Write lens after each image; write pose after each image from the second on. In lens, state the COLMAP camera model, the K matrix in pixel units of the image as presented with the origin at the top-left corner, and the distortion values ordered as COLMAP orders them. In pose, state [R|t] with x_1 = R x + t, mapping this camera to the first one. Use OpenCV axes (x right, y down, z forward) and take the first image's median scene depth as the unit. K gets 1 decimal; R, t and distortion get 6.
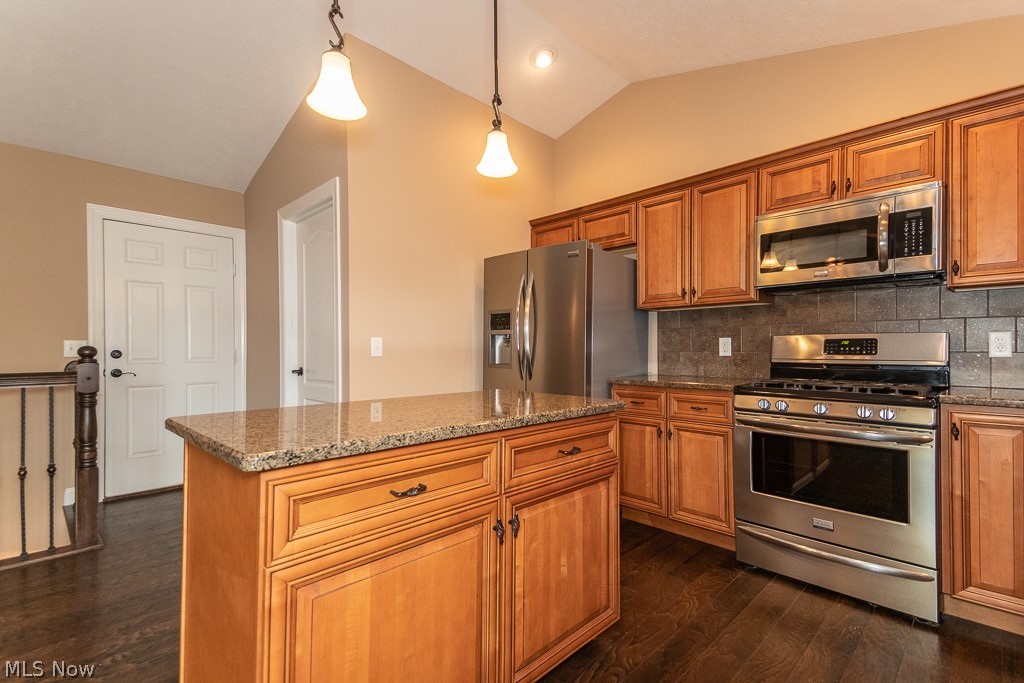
lens RADIAL K [[467.1, 0, 520.2], [0, 467.1, 348.4], [0, 0, 1]] dist [0.043450, -0.000401]
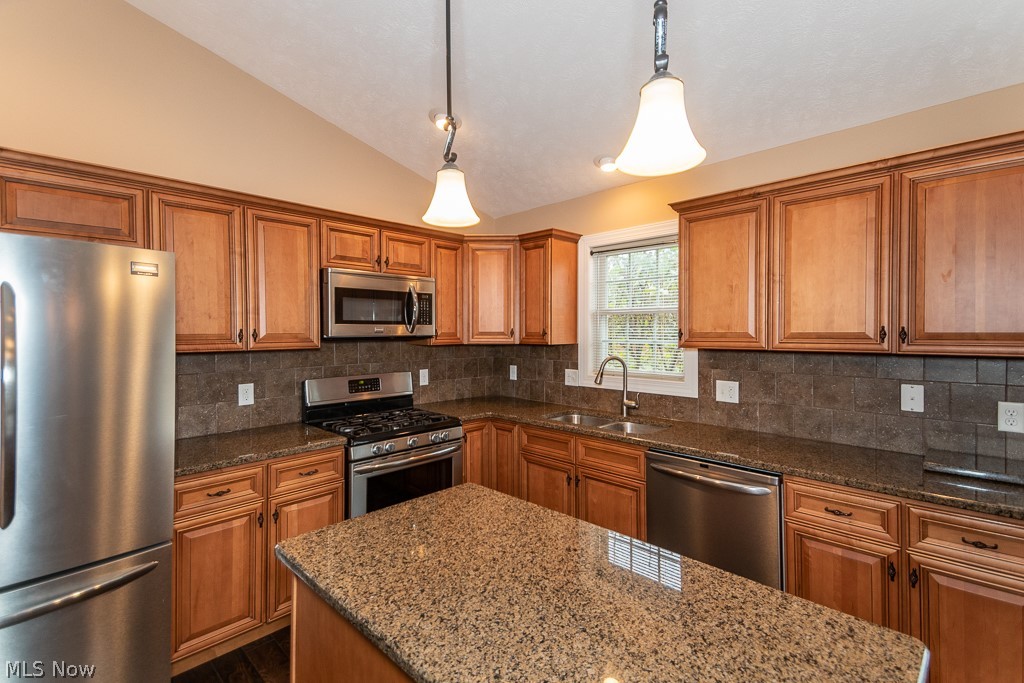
lens RADIAL K [[469.0, 0, 512.0], [0, 469.0, 341.5], [0, 0, 1]] dist [0.044003, -0.020696]
pose [[-0.004468, -0.023882, 0.999705, -0.506858], [-0.000644, 0.999715, 0.023879, -0.140890], [-0.999990, -0.000537, -0.004482, 0.595407]]
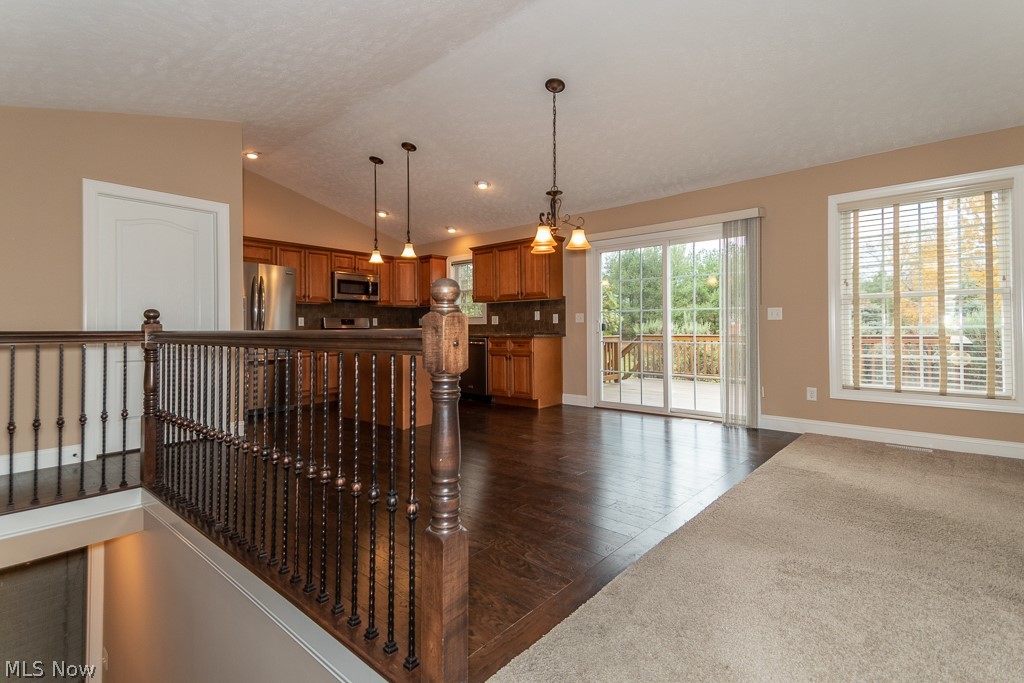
lens RADIAL K [[485.1, 0, 508.3], [0, 485.1, 326.0], [0, 0, 1]] dist [0.047843, -0.000072]
pose [[-0.058385, 0.012473, 0.998216, -2.155130], [0.004198, 0.999916, -0.012249, 0.054181], [-0.998285, 0.003475, -0.058433, 0.208503]]
